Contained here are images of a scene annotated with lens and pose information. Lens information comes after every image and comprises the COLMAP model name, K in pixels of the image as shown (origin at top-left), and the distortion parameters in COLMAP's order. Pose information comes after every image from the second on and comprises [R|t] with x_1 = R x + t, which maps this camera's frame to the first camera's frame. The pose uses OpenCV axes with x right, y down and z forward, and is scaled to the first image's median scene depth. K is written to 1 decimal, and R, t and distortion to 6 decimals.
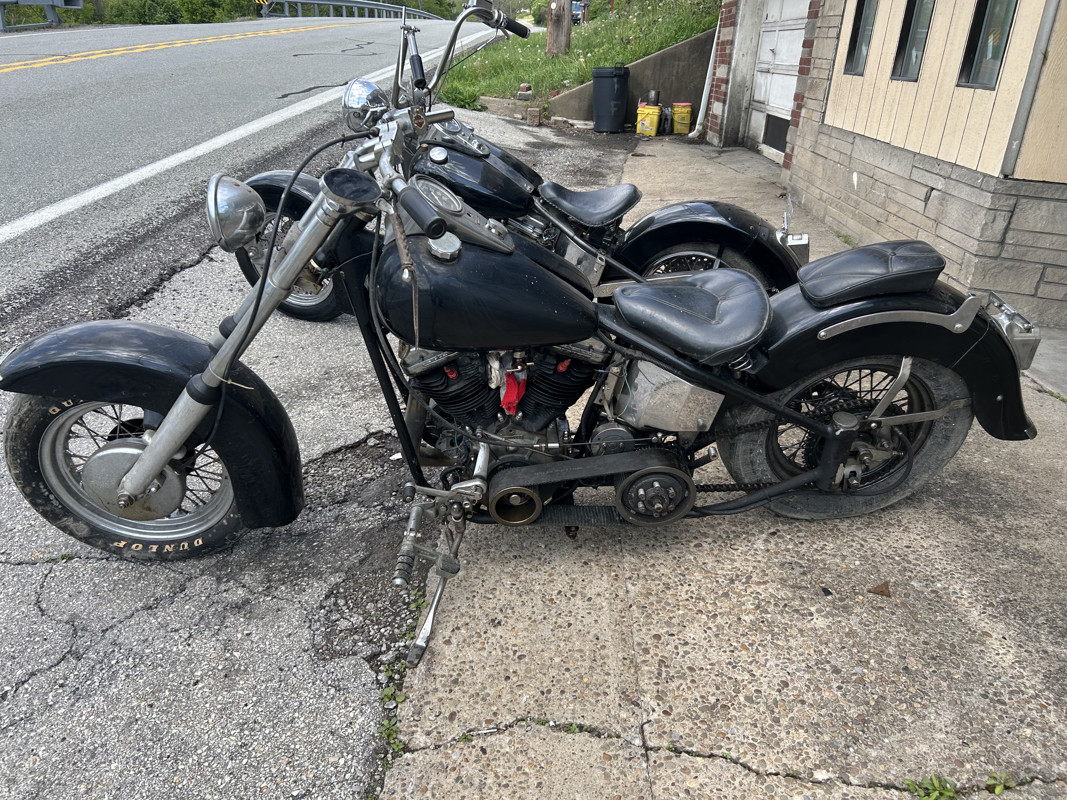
lens RADIAL K [[806.0, 0, 537.0], [0, 806.0, 389.6], [0, 0, 1]] dist [0.037024, -0.036883]
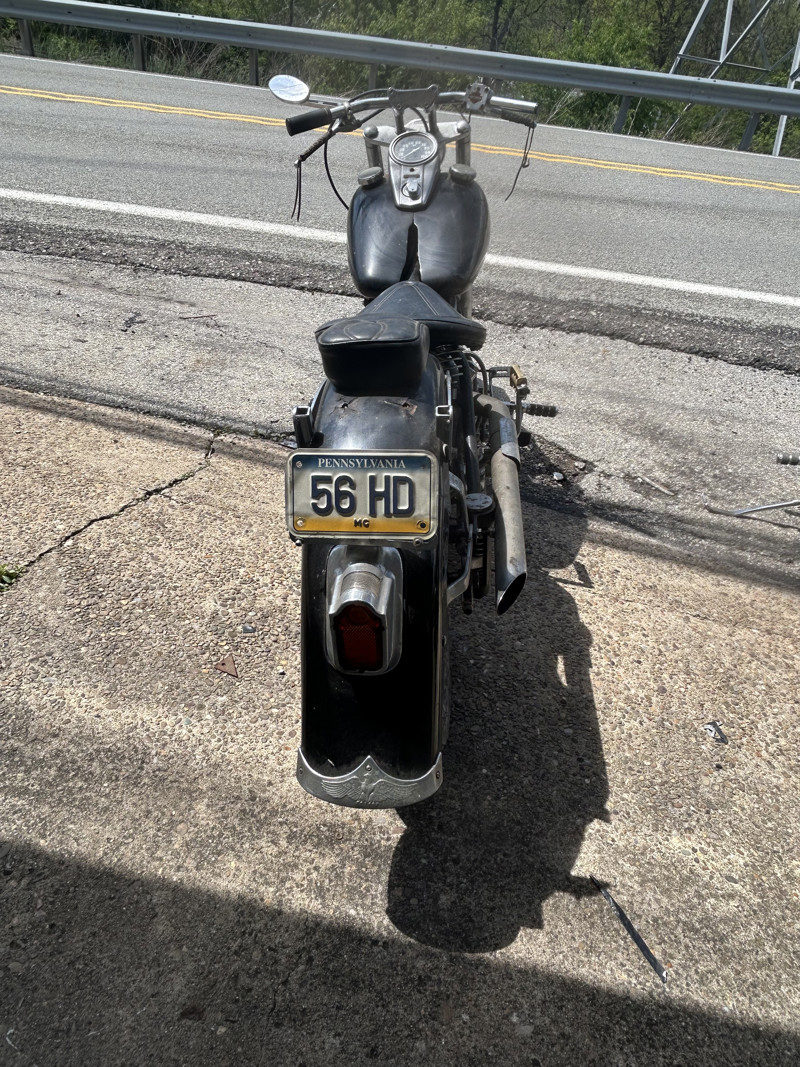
lens RADIAL K [[685.3, 0, 404.4], [0, 685.3, 526.3], [0, 0, 1]] dist [0.013888, -0.022424]
pose [[-0.124729, 0.540540, -0.832021, 0.869530], [-0.527045, 0.674383, 0.517137, -0.315890], [0.840634, 0.503014, 0.200774, 0.867807]]
